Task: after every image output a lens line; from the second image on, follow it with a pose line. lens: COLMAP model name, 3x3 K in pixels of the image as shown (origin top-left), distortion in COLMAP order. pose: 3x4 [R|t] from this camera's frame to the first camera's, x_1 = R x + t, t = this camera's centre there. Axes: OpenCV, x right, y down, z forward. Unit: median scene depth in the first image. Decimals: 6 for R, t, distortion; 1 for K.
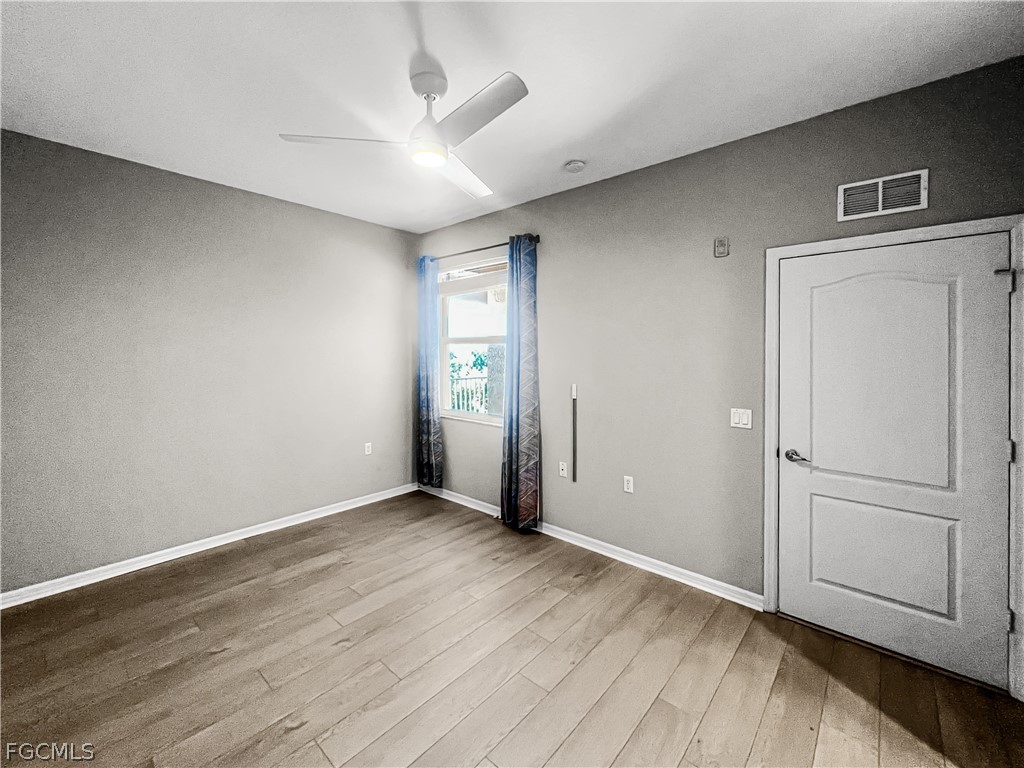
lens RADIAL K [[423.5, 0, 501.6], [0, 423.5, 351.3], [0, 0, 1]] dist [0.006596, 0.000273]
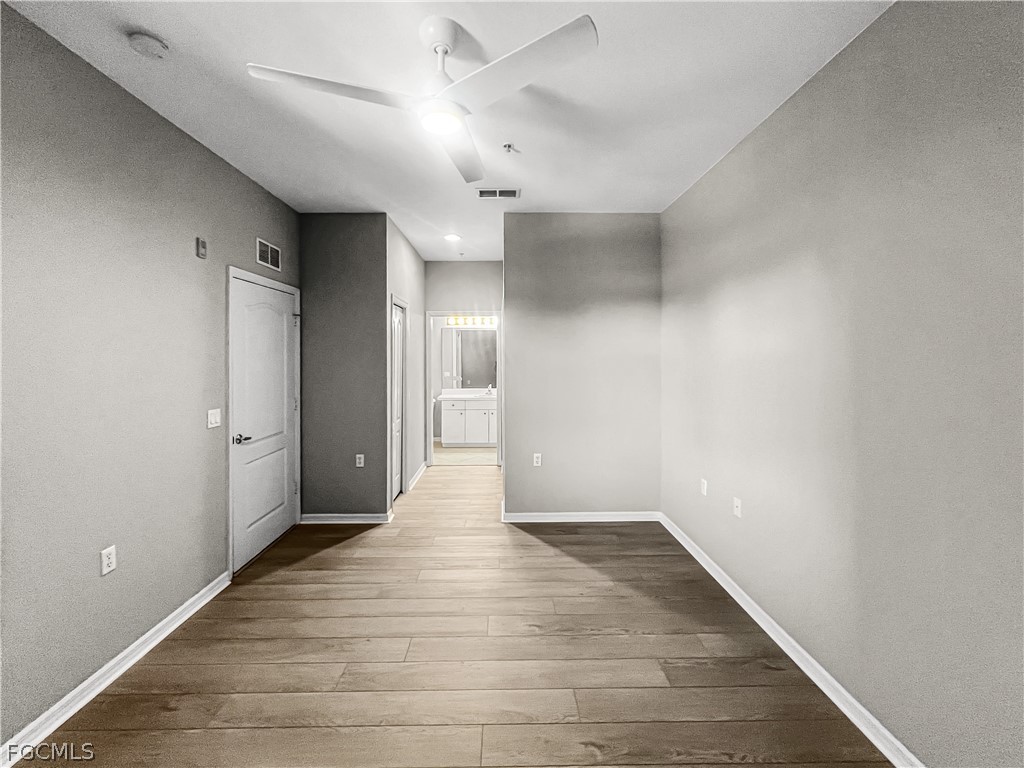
lens RADIAL K [[423.5, 0, 501.6], [0, 423.5, 351.3], [0, 0, 1]] dist [0.006596, 0.000273]
pose [[-0.668949, 0.007235, 0.743274, -0.657653], [0.000013, 0.999953, -0.009722, 0.002417], [-0.743309, -0.006494, -0.668917, 1.112878]]
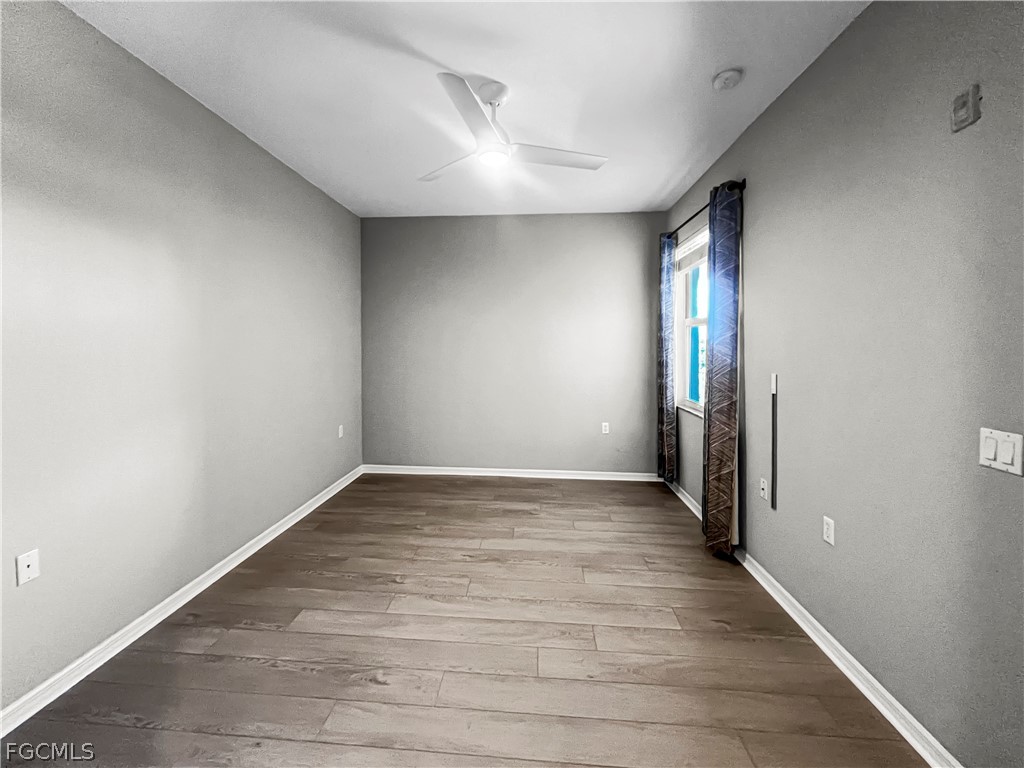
lens RADIAL K [[422.2, 0, 508.3], [0, 422.2, 349.0], [0, 0, 1]] dist [0.000023, -0.000053]
pose [[0.614321, 0.004663, -0.789043, 0.566530], [0.003260, 0.999959, 0.008447, 0.034727], [0.789050, -0.007762, 0.614280, 0.251146]]
